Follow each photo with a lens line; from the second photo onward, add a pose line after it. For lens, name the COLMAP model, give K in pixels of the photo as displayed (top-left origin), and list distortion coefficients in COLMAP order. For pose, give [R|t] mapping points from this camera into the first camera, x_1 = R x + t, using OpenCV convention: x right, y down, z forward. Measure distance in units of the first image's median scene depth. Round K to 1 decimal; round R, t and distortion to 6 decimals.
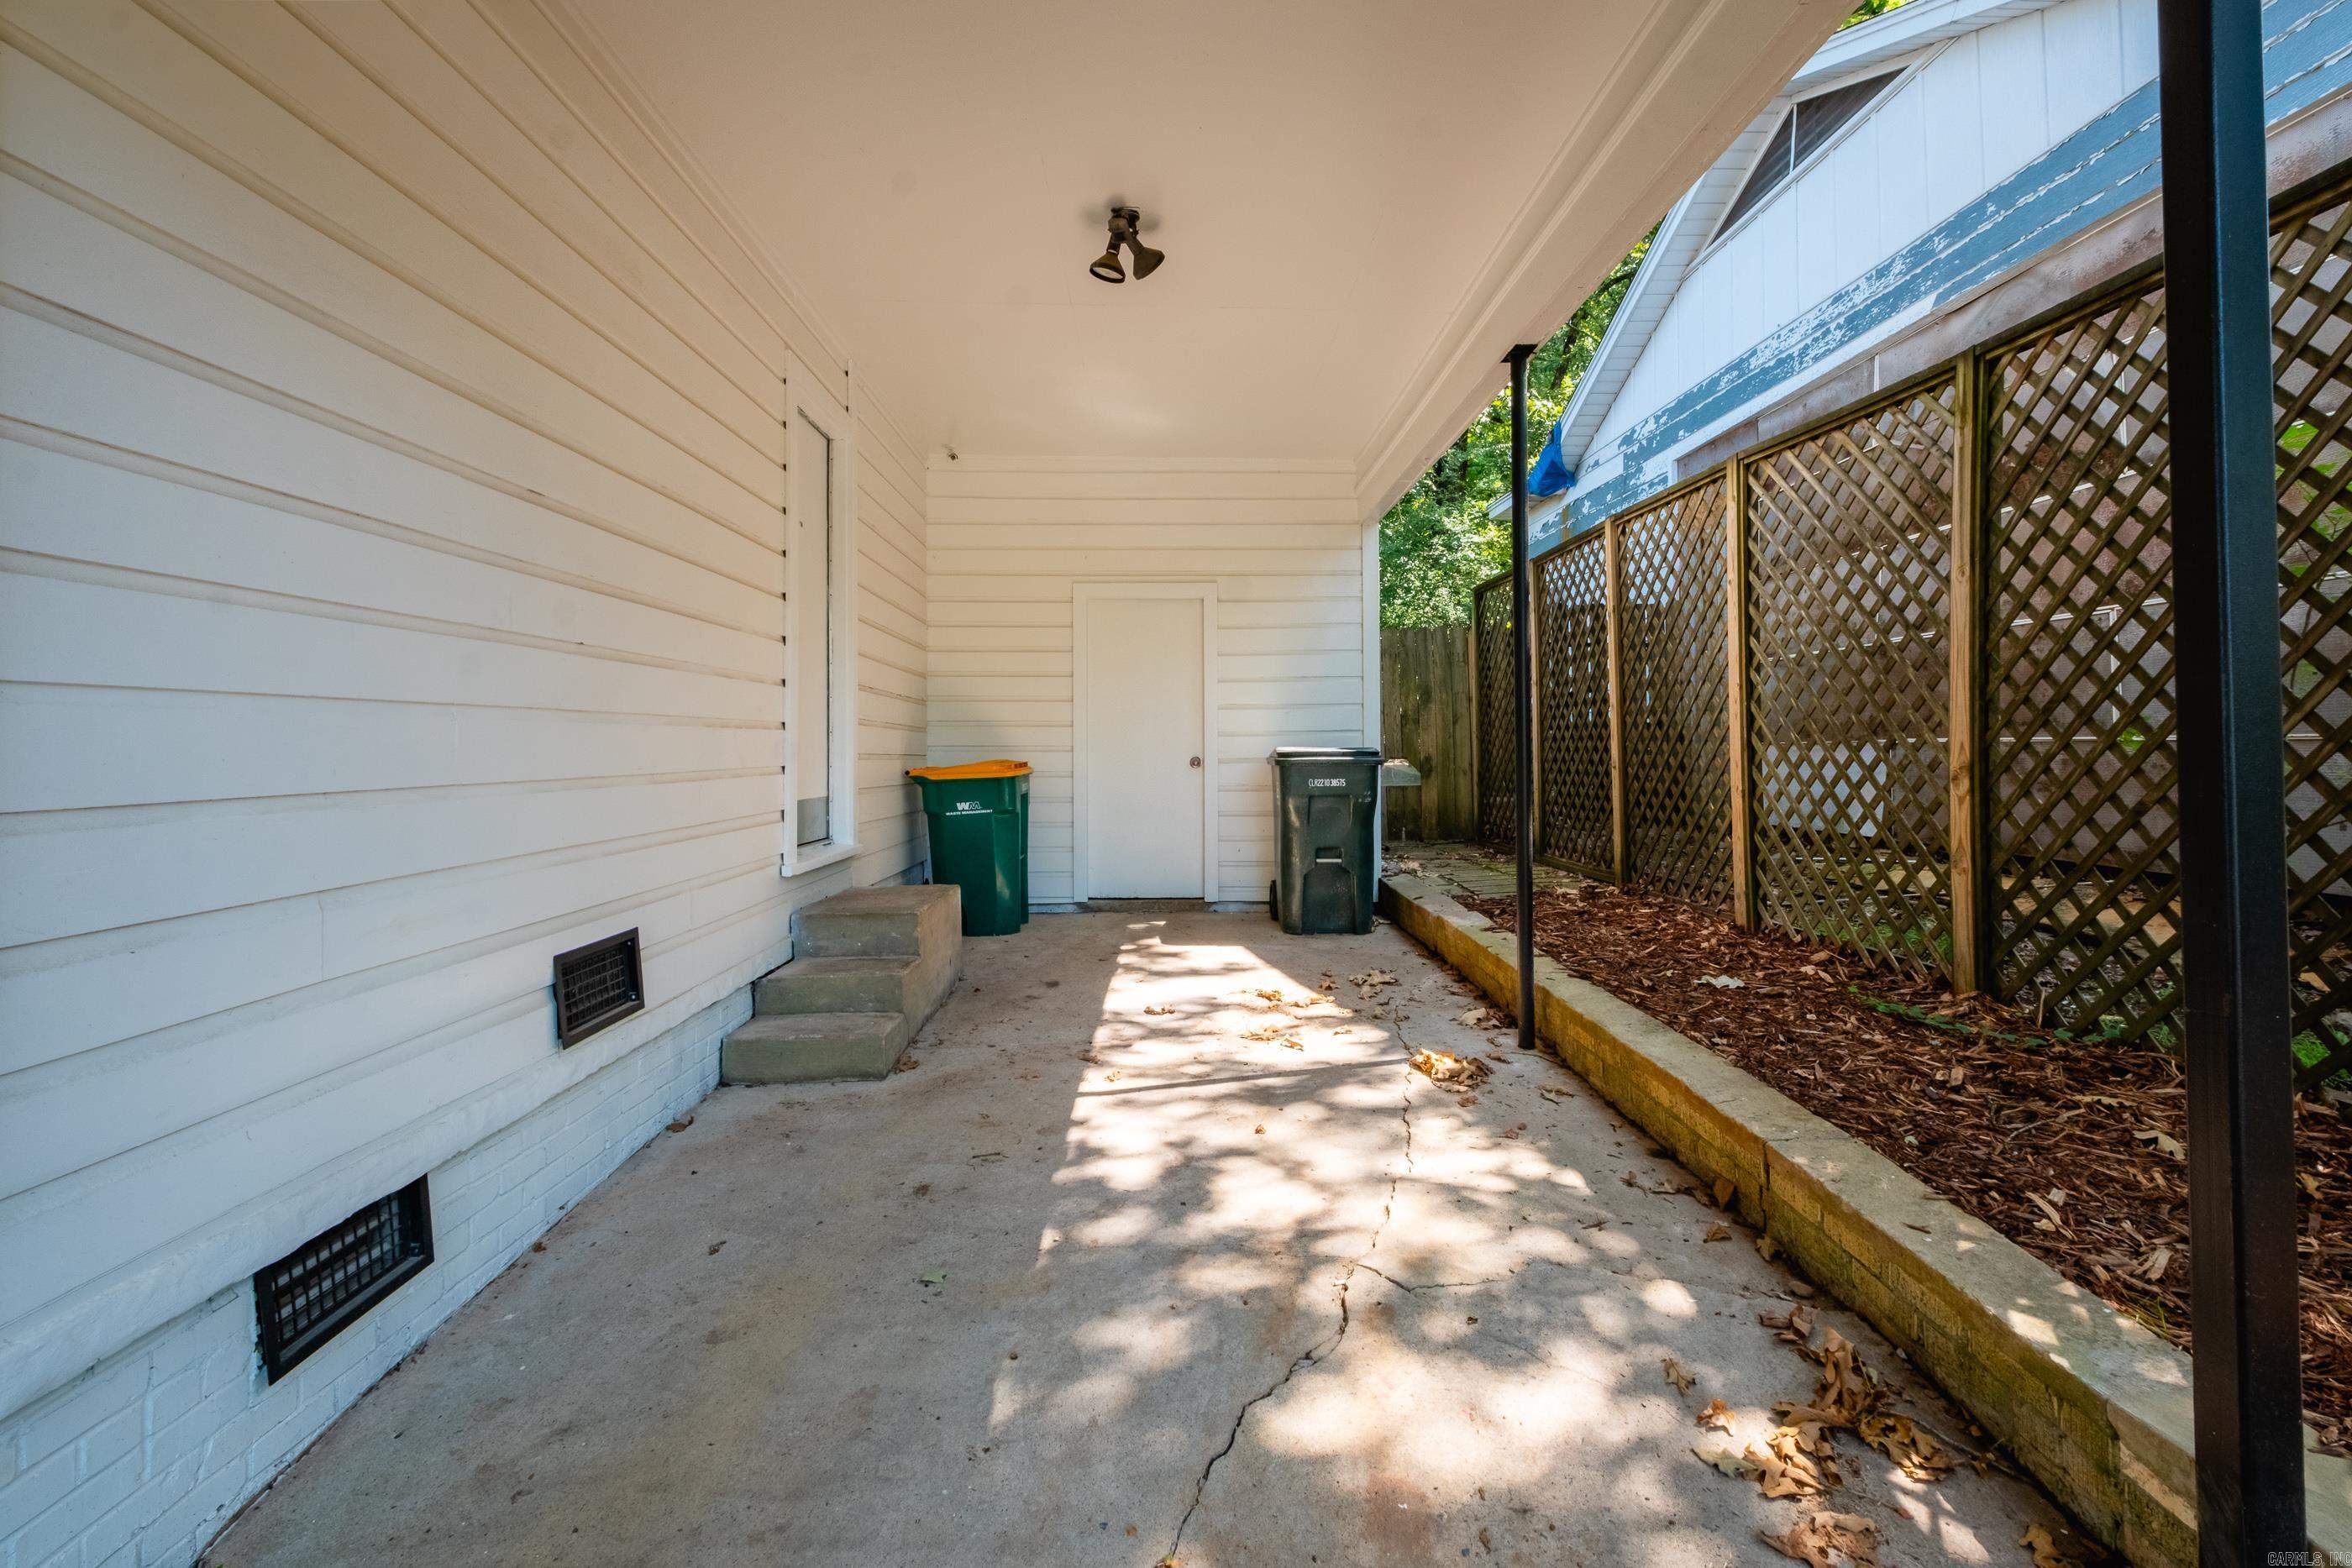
lens RADIAL K [[1026.7, 0, 1181.3], [0, 1026.7, 783.2], [0, 0, 1]] dist [-0.000508, -0.000290]
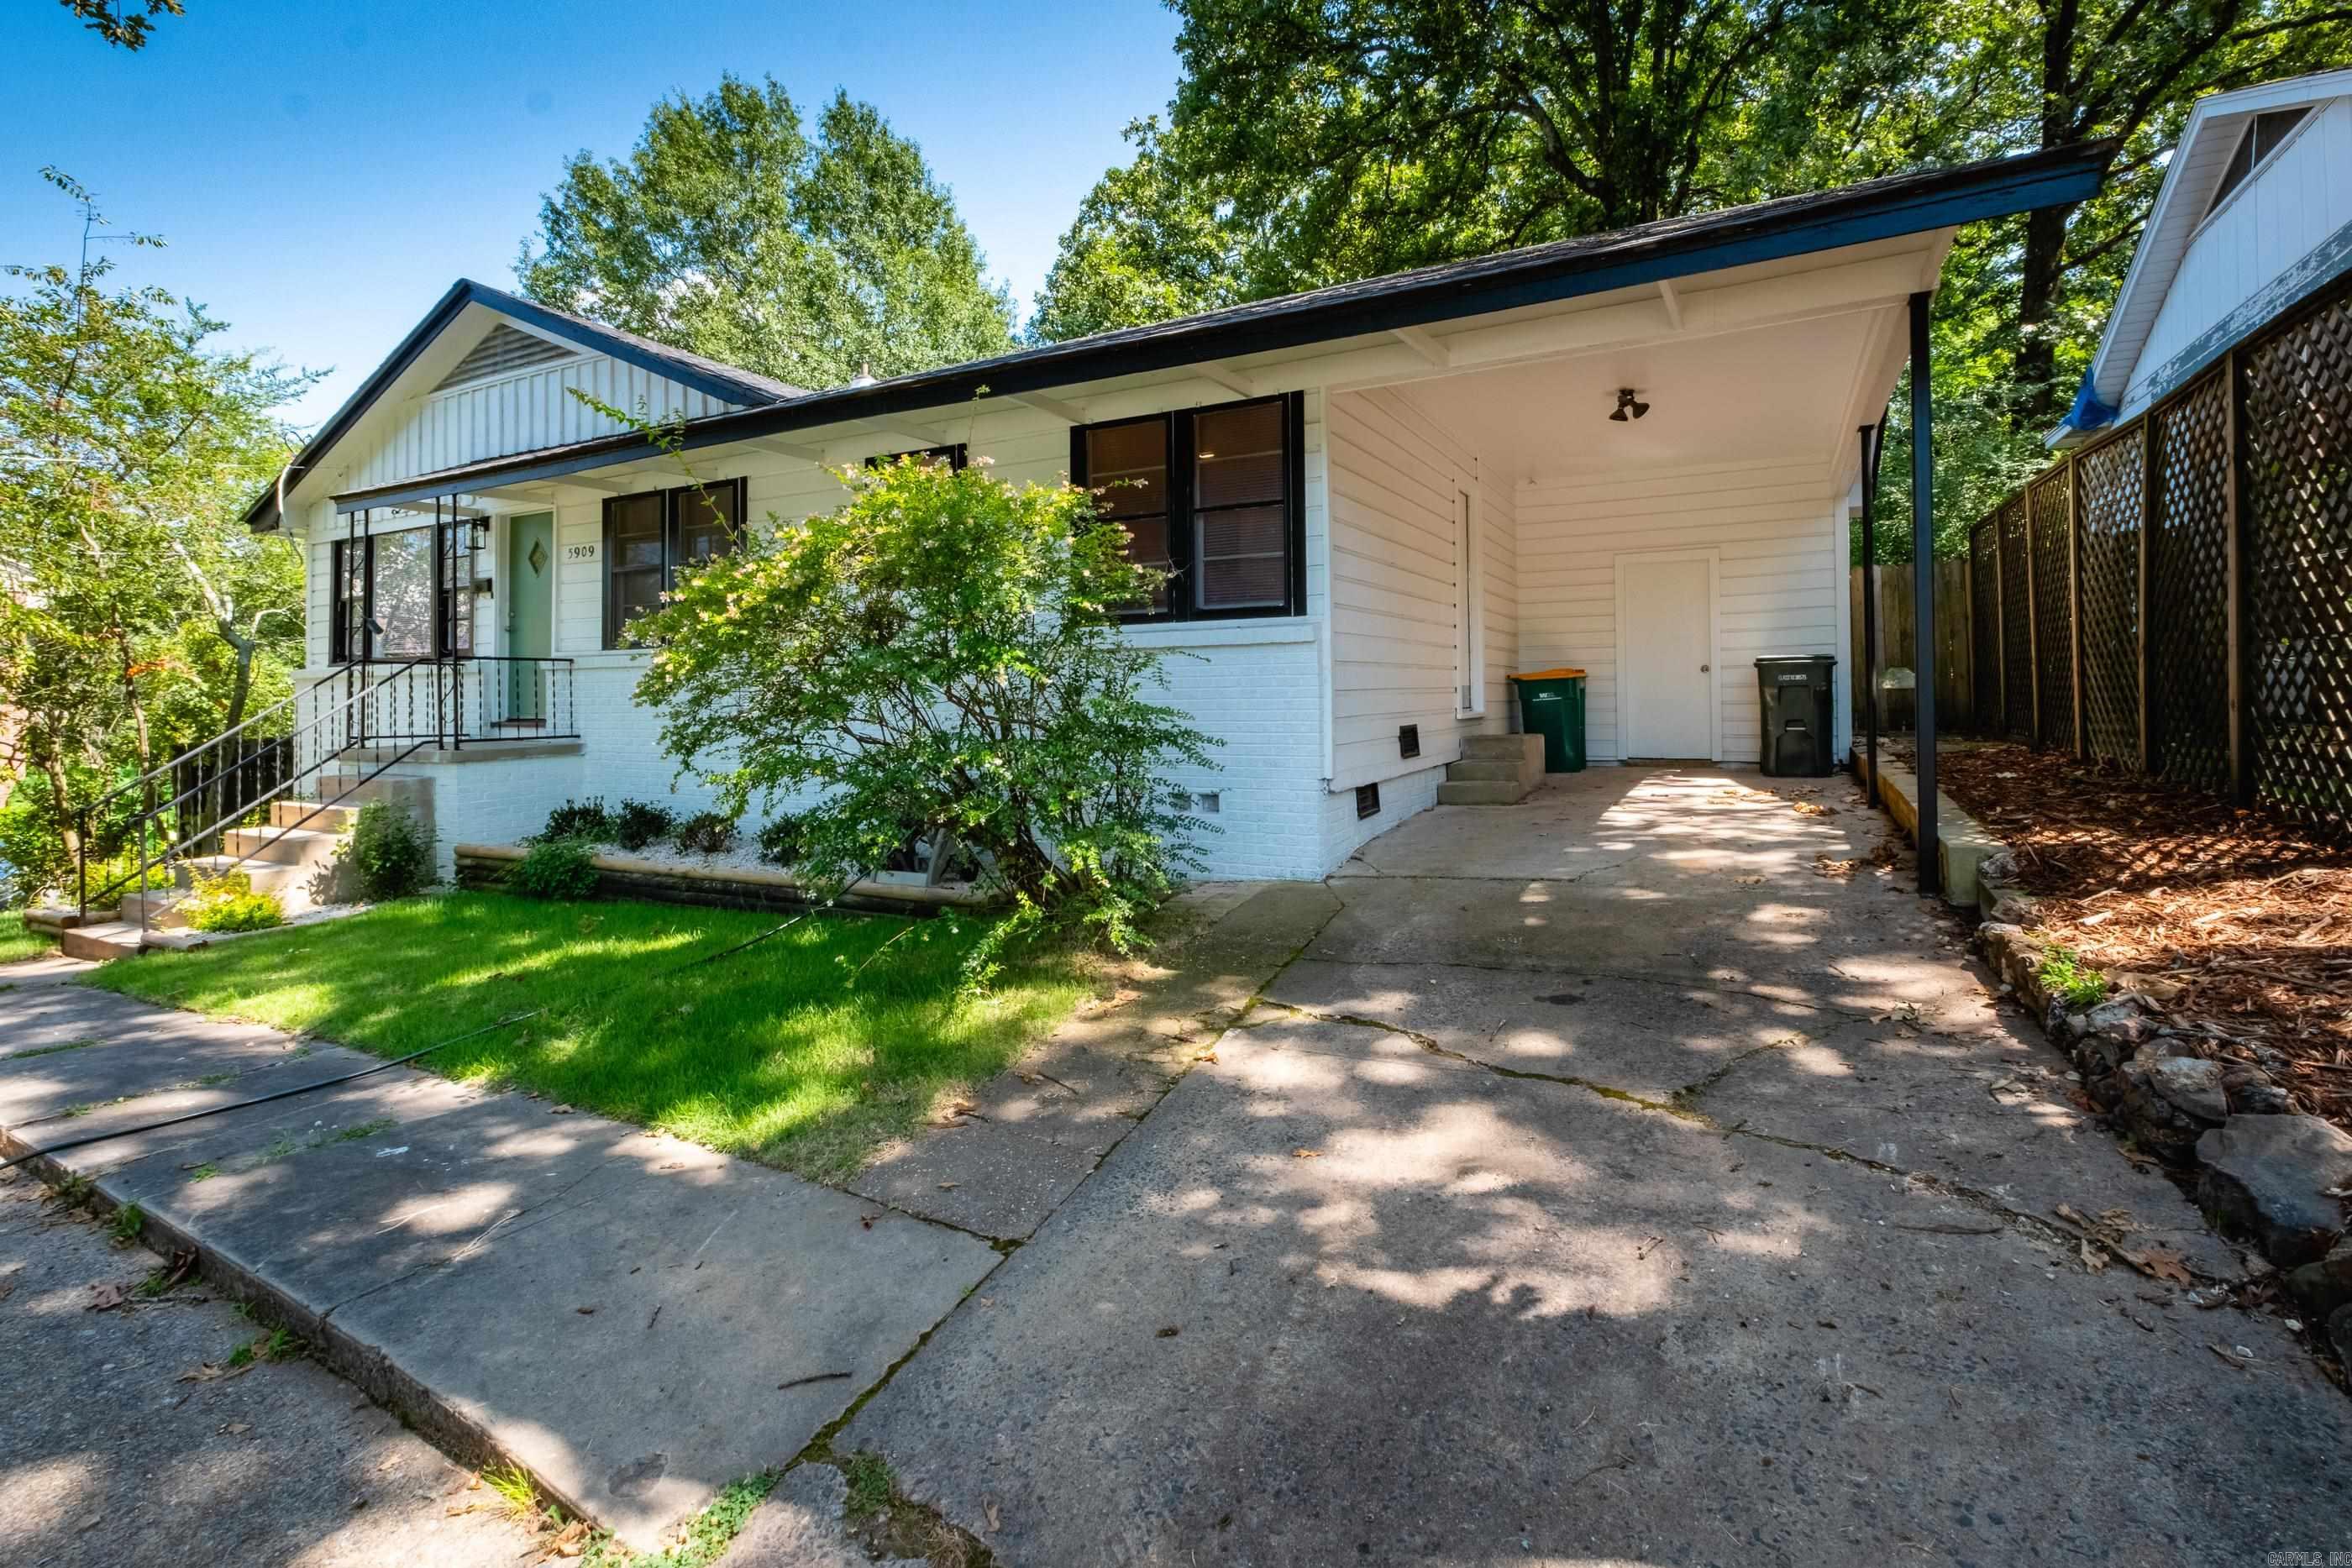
lens RADIAL K [[1025.4, 0, 1166.6], [0, 1025.4, 661.5], [0, 0, 1]] dist [-0.000040, -0.000171]
pose [[0.854155, -0.021839, -0.519560, 0.133953], [-0.009336, 0.998313, -0.057311, 0.068786], [0.519935, 0.053803, 0.852509, -0.752702]]
